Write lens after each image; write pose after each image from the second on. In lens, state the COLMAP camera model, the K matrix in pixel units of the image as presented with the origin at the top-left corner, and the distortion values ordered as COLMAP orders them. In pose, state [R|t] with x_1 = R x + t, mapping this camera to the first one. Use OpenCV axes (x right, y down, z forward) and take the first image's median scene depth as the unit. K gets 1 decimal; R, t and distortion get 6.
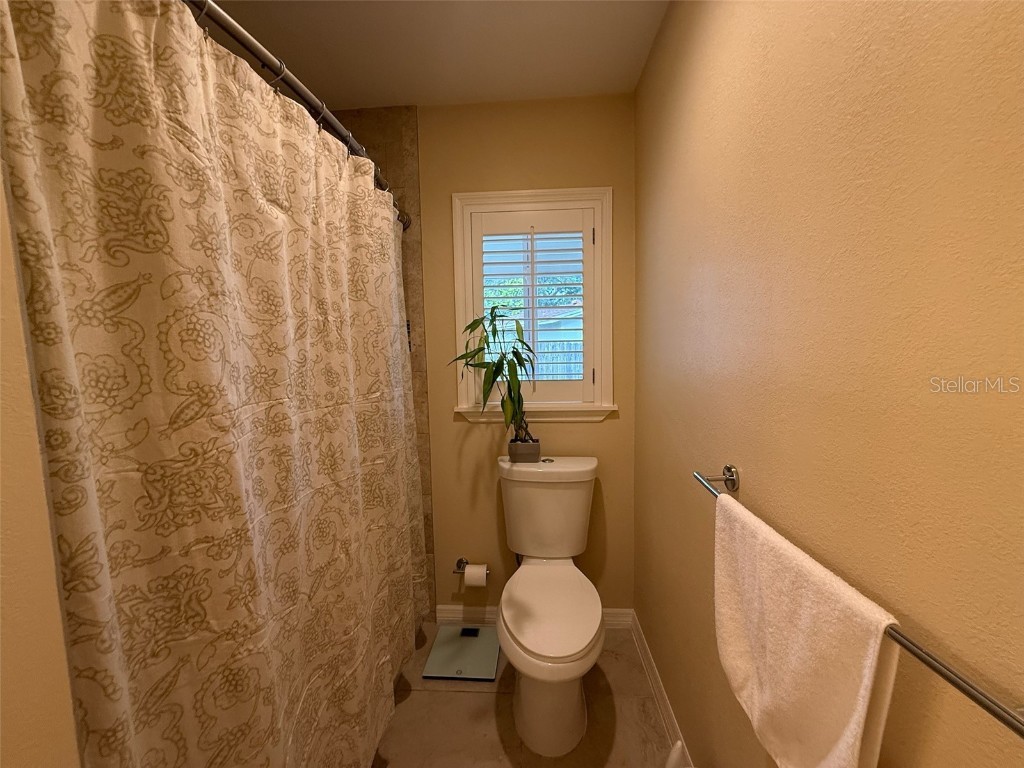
lens RADIAL K [[406.6, 0, 509.2], [0, 406.6, 384.4], [0, 0, 1]] dist [-0.001145, 0.000101]
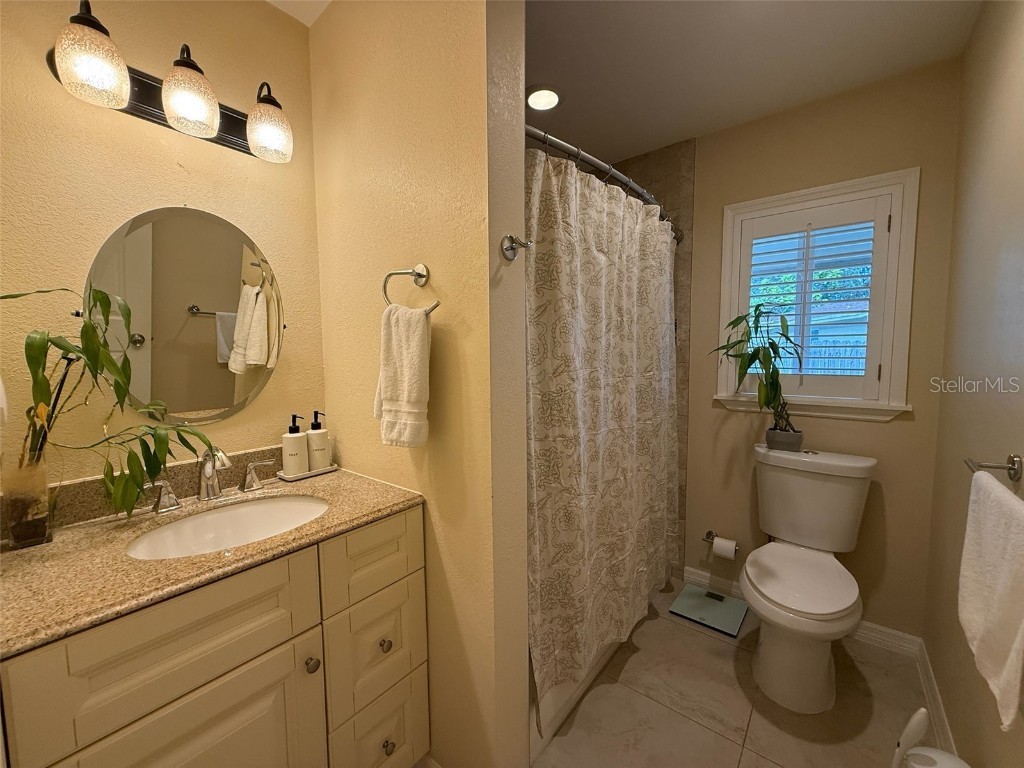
lens RADIAL K [[406.6, 0, 509.2], [0, 406.6, 384.4], [0, 0, 1]] dist [-0.001145, 0.000101]
pose [[0.817309, 0.058560, -0.573215, 0.078998], [-0.060201, 0.998056, 0.016126, 0.071968], [0.573046, 0.021328, 0.819246, -0.425323]]
